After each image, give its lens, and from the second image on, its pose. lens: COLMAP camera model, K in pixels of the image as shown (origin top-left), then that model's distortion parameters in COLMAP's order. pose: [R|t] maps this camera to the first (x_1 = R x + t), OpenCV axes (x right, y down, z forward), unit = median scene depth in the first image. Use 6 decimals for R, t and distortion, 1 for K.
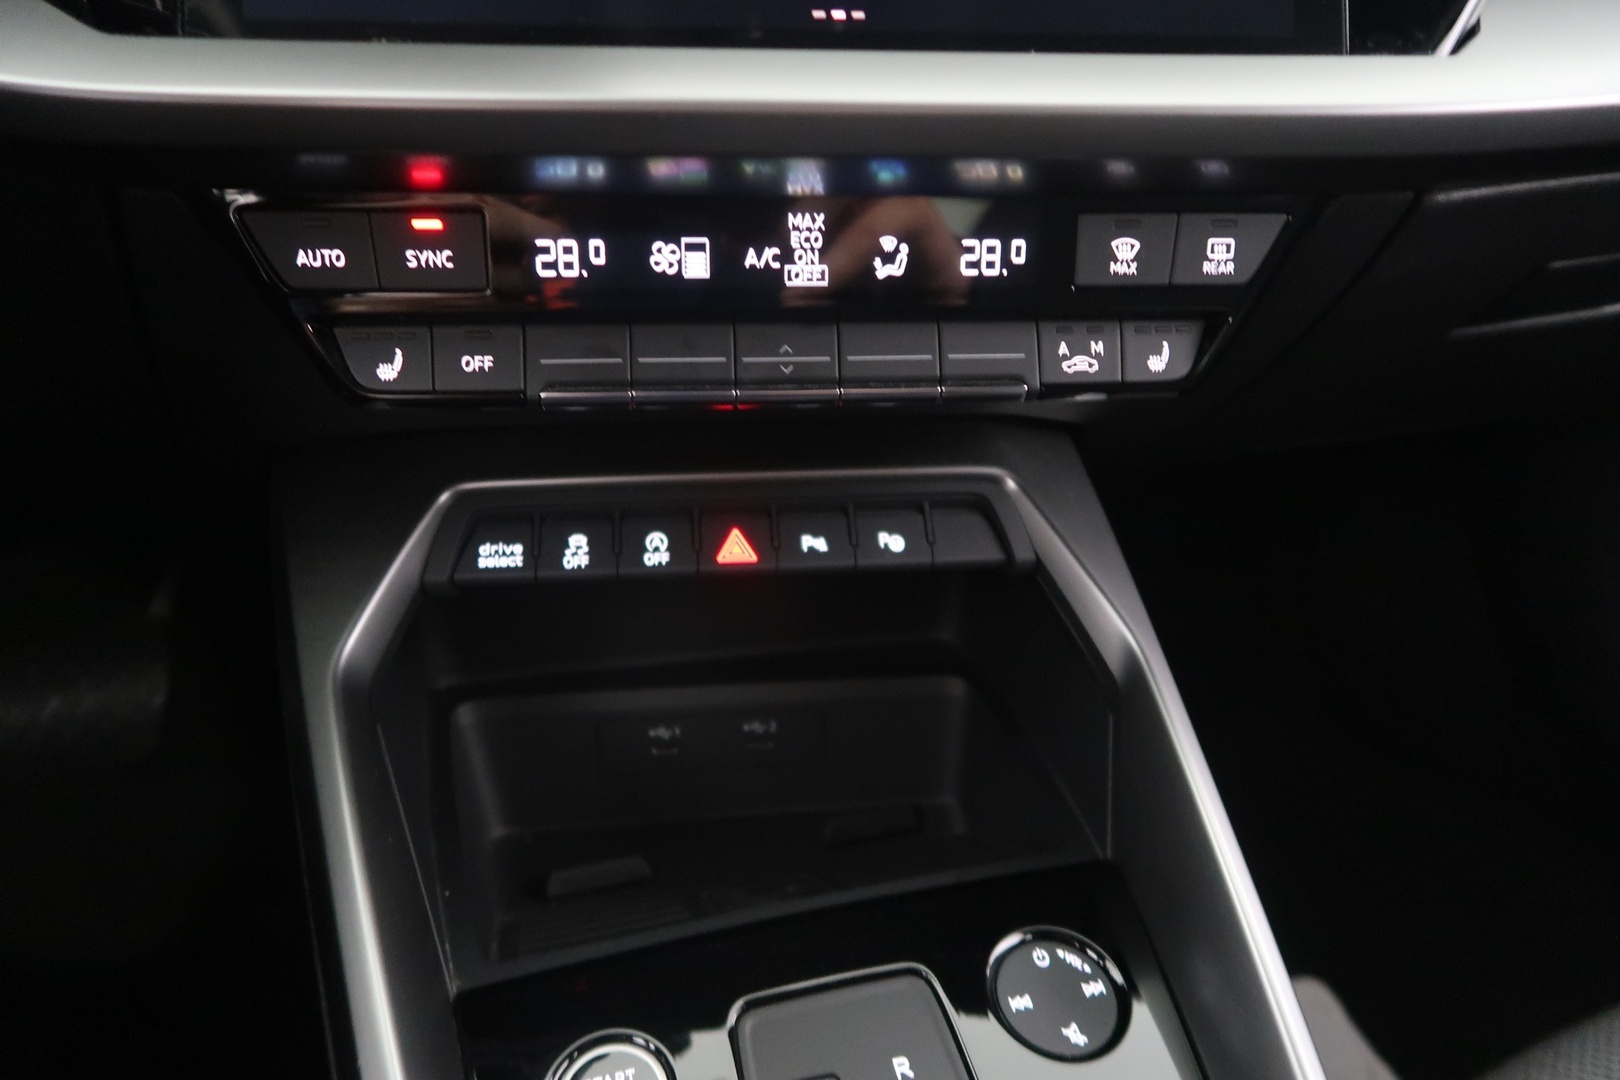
lens RADIAL K [[1101.6, 0, 765.2], [0, 1101.6, 543.1], [0, 0, 1]] dist [-0.009261, -0.001156]
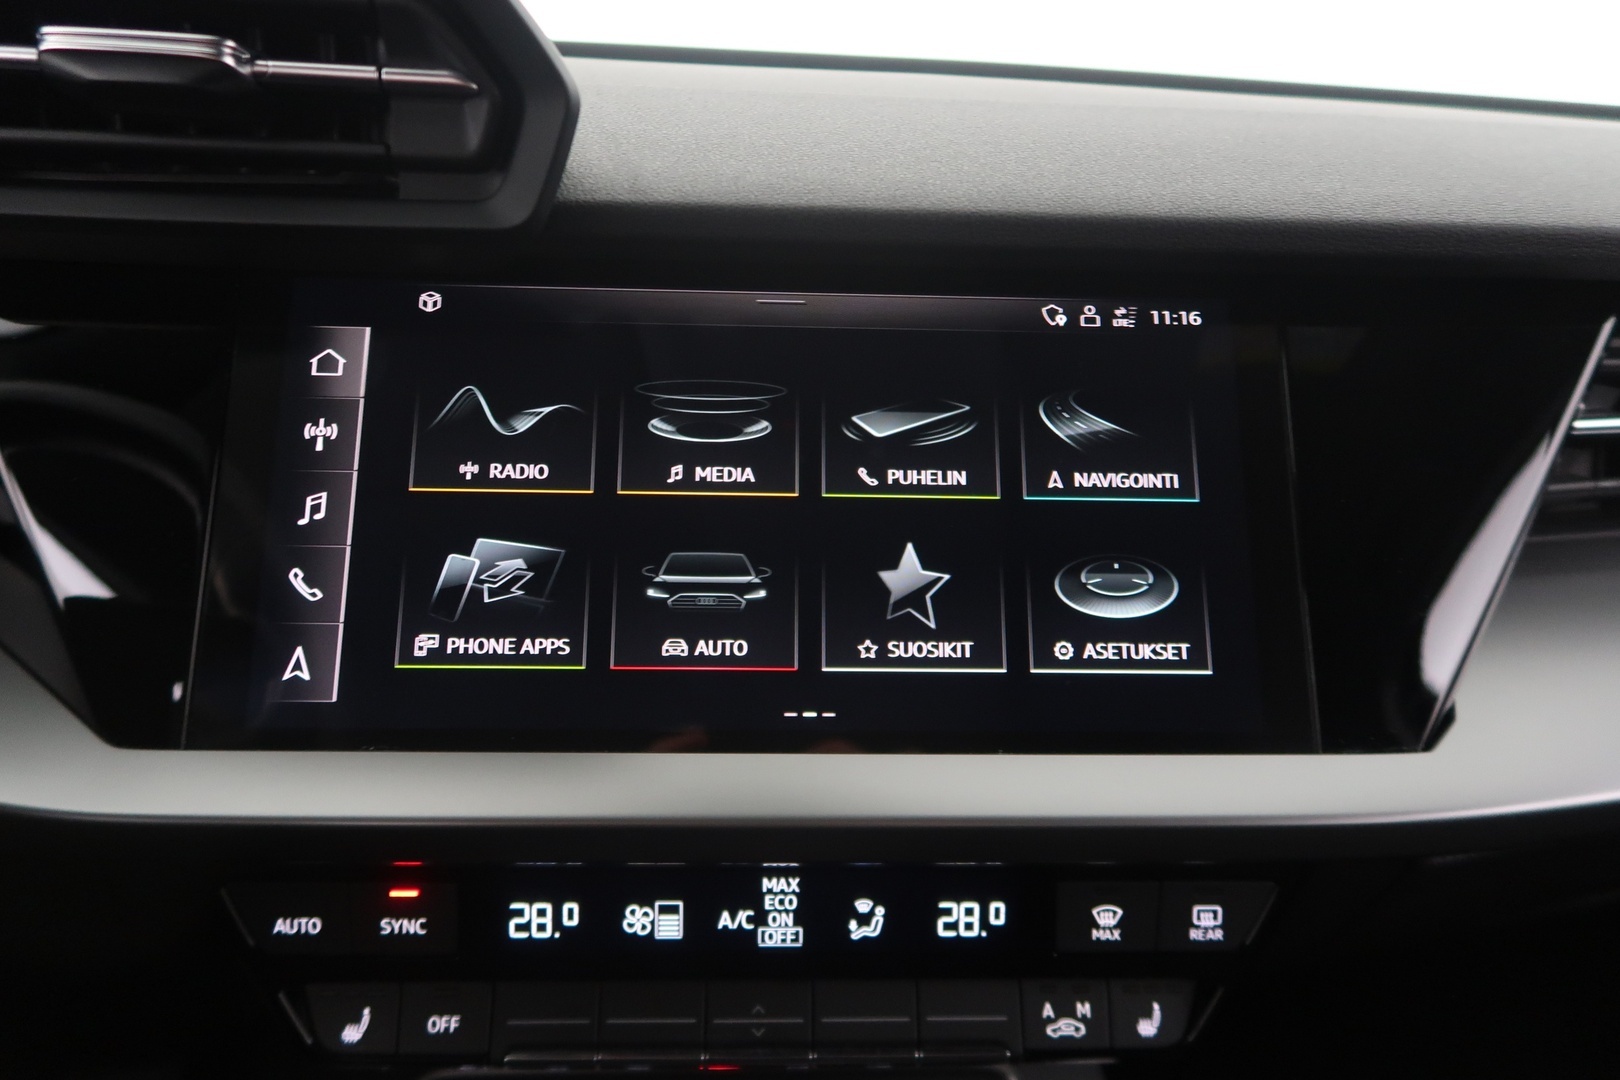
lens RADIAL K [[1101.6, 0, 765.2], [0, 1101.6, 543.1], [0, 0, 1]] dist [-0.009261, -0.001156]
pose [[0.998223, 0.021526, -0.055558, 0.071205], [-0.033857, 0.972216, -0.231626, -0.357190], [0.049028, 0.233096, 0.971217, -0.044847]]
